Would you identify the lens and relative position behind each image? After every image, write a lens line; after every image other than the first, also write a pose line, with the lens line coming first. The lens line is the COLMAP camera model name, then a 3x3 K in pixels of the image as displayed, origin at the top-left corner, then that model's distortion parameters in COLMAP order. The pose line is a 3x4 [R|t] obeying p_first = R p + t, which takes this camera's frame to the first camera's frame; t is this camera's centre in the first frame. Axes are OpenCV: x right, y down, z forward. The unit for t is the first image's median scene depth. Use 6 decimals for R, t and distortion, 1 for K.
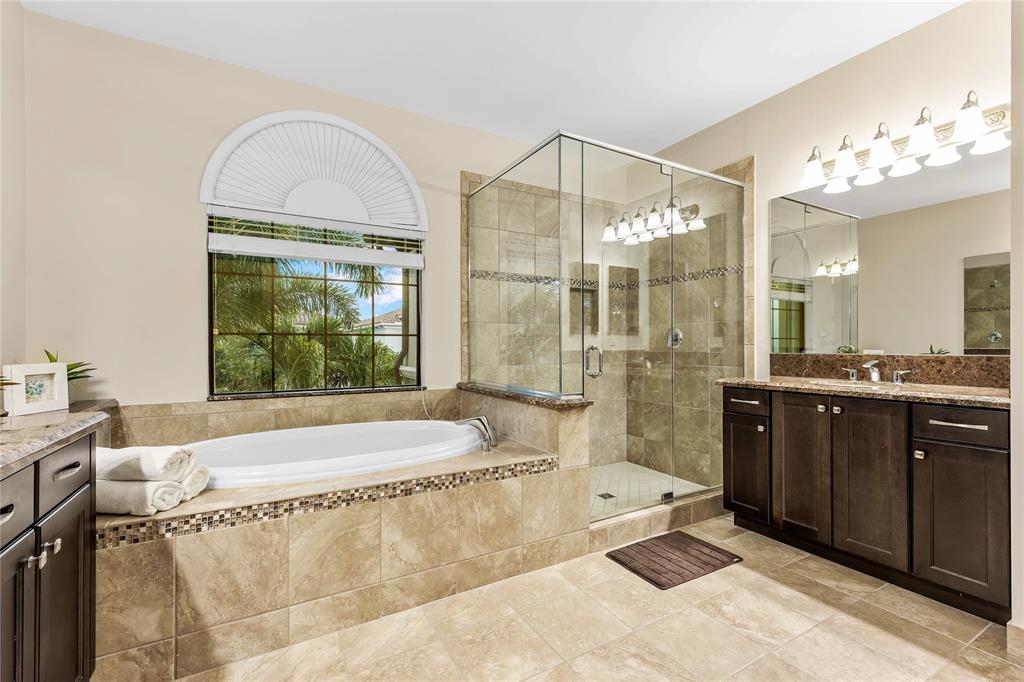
lens RADIAL K [[451.8, 0, 516.6], [0, 451.8, 343.3], [0, 0, 1]] dist [0.012435, -0.000532]
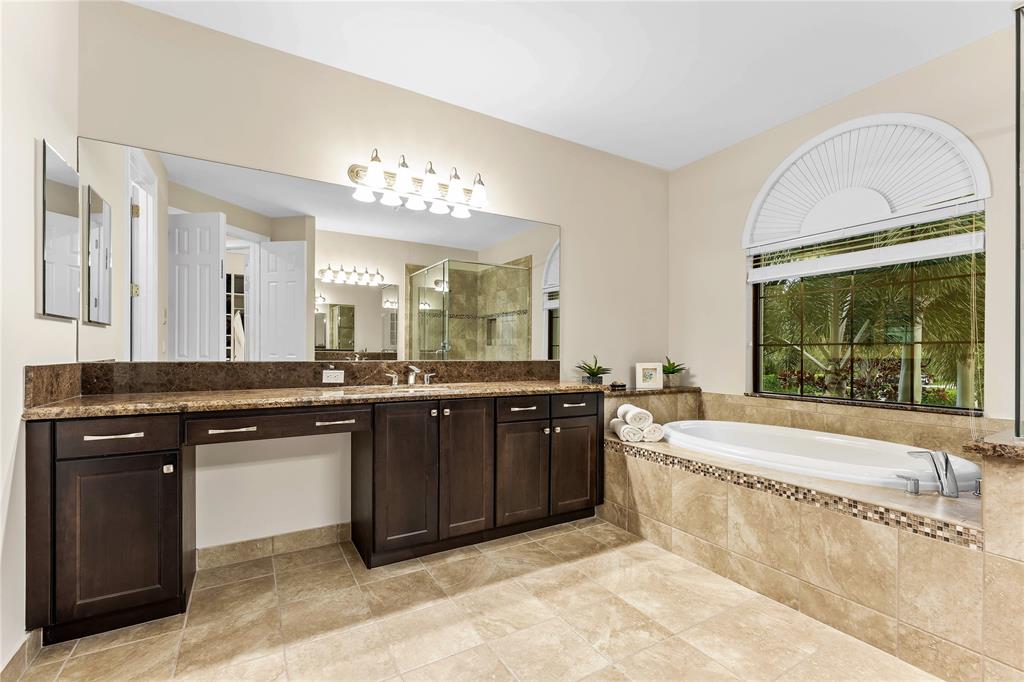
lens RADIAL K [[451.8, 0, 516.6], [0, 451.8, 348.3], [0, 0, 1]] dist [0.012435, -0.000532]
pose [[0.020558, -0.008910, -0.999749, 0.836256], [-0.000869, 0.999960, -0.008930, -0.000550], [0.999788, 0.001052, 0.020550, 0.377736]]
